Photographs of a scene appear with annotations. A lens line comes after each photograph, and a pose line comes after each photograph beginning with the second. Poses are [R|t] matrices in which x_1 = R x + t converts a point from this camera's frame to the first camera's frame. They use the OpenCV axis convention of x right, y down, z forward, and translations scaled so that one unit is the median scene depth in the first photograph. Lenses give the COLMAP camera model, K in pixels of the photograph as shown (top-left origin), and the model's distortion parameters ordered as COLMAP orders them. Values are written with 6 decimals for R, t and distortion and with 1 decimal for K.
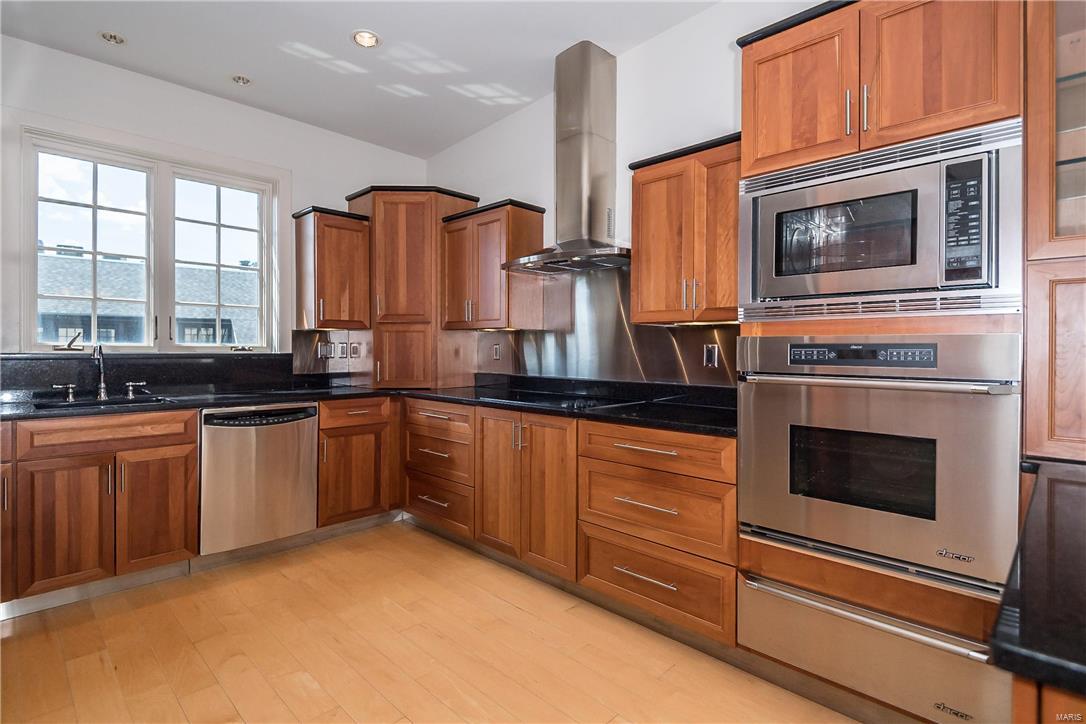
lens RADIAL K [[548.4, 0, 530.9], [0, 548.4, 347.9], [0, 0, 1]] dist [0.022646, -0.010993]
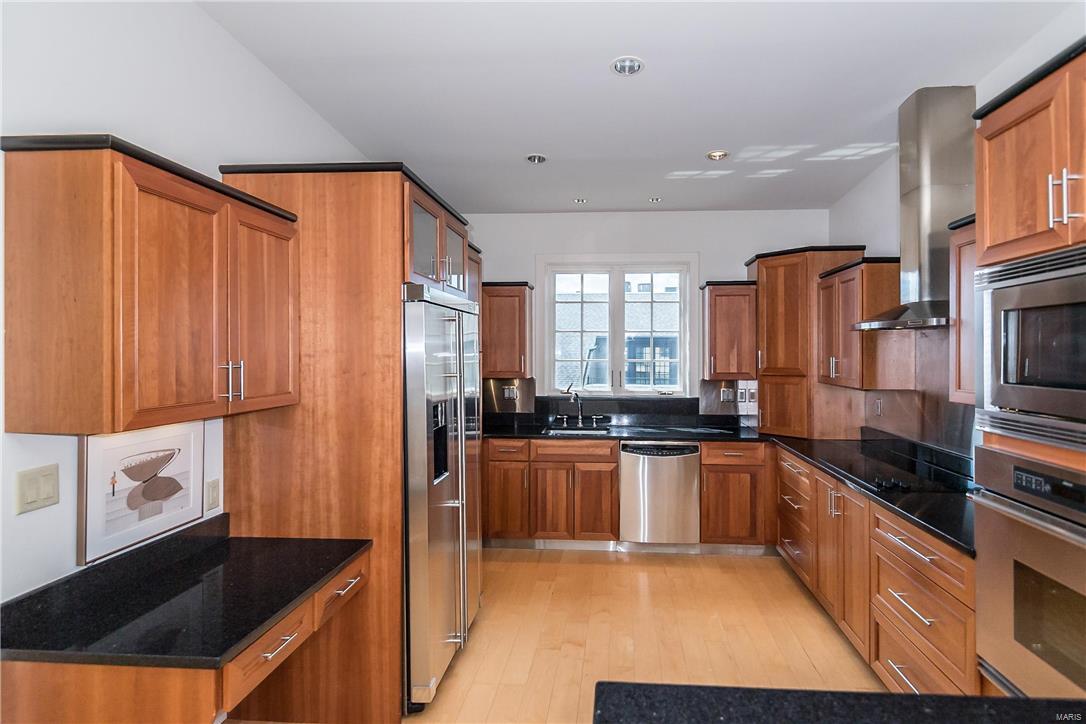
lens RADIAL K [[548.4, 0, 586.1], [0, 548.4, 353.7], [0, 0, 1]] dist [0.022646, -0.010993]
pose [[0.677086, -0.003756, -0.735895, 0.370556], [-0.000410, 0.999985, -0.005481, -0.099259], [0.735904, 0.004013, 0.677074, -0.041903]]
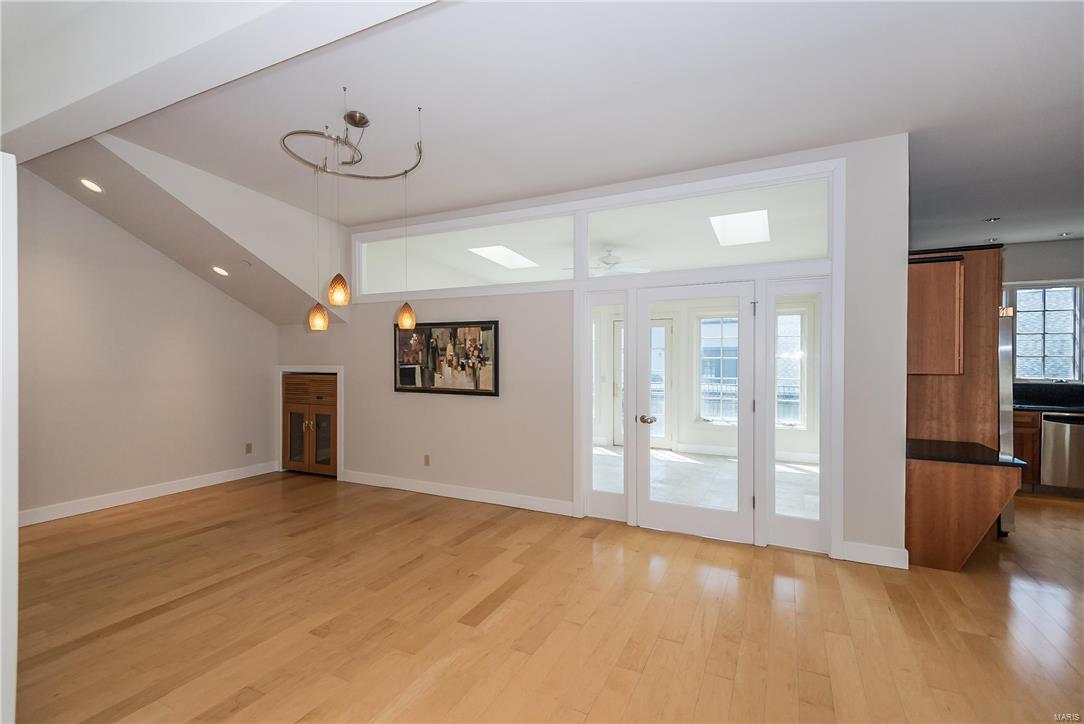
lens RADIAL K [[495.7, 0, 545.1], [0, 495.7, 364.3], [0, 0, 1]] dist [0.019948, -0.010980]
pose [[0.340755, 0.002511, -0.940149, 0.454195], [-0.004100, 0.999991, 0.001185, -0.052767], [0.940143, 0.003451, 0.340762, -1.201833]]
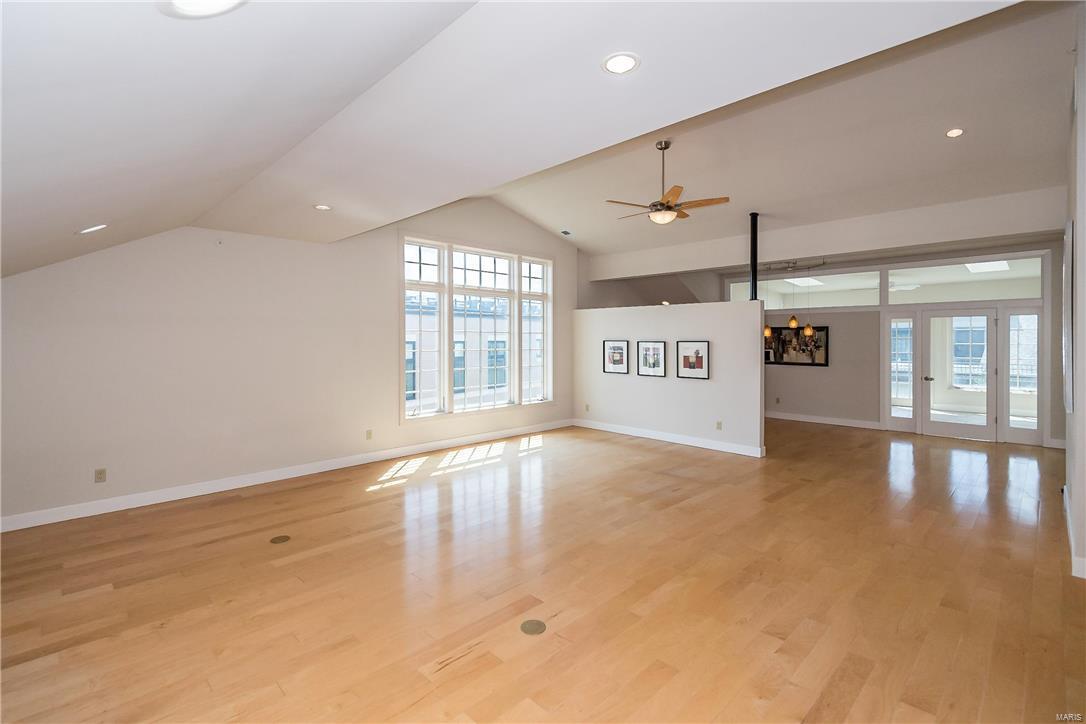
lens RADIAL K [[496.7, 0, 539.9], [0, 496.7, 346.4], [0, 0, 1]] dist [0.019948, -0.010980]
pose [[-0.000765, 0.005761, -0.999983, 1.874096], [-0.001899, 0.999982, 0.005763, -0.081784], [0.999998, 0.001903, -0.000754, -2.488242]]
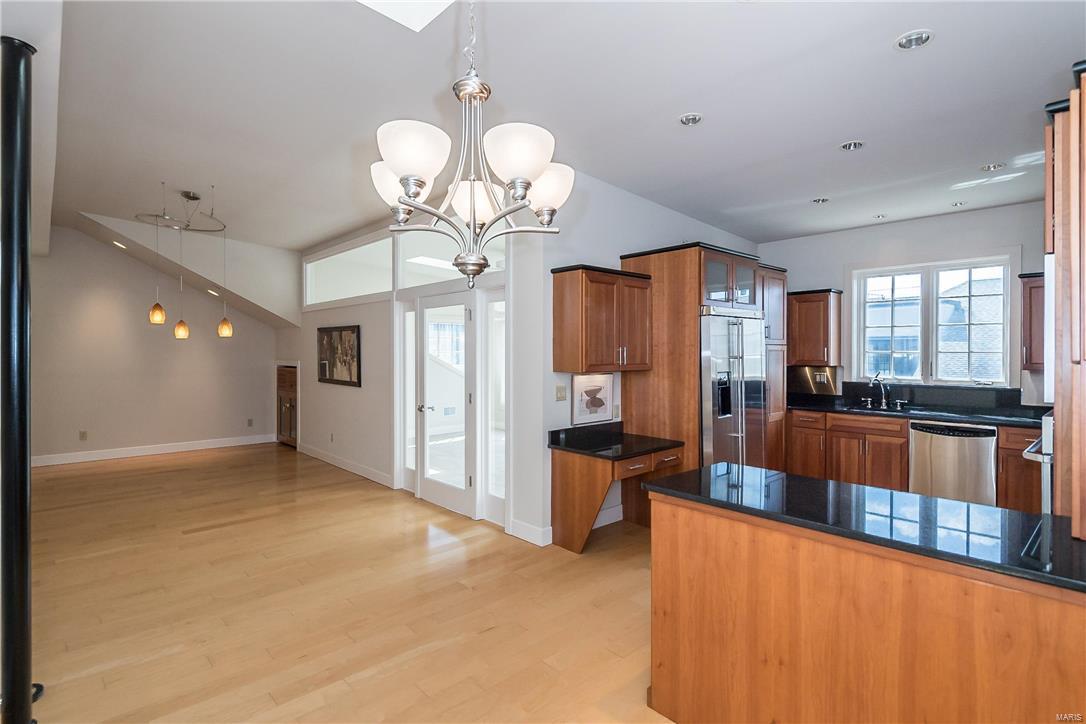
lens RADIAL K [[548.4, 0, 544.8], [0, 548.4, 357.2], [0, 0, 1]] dist [0.022646, -0.010993]
pose [[-0.021512, 0.005782, -0.999752, 1.024995], [-0.003727, 0.999976, 0.005863, -0.078110], [0.999762, 0.003852, -0.021489, -0.077875]]
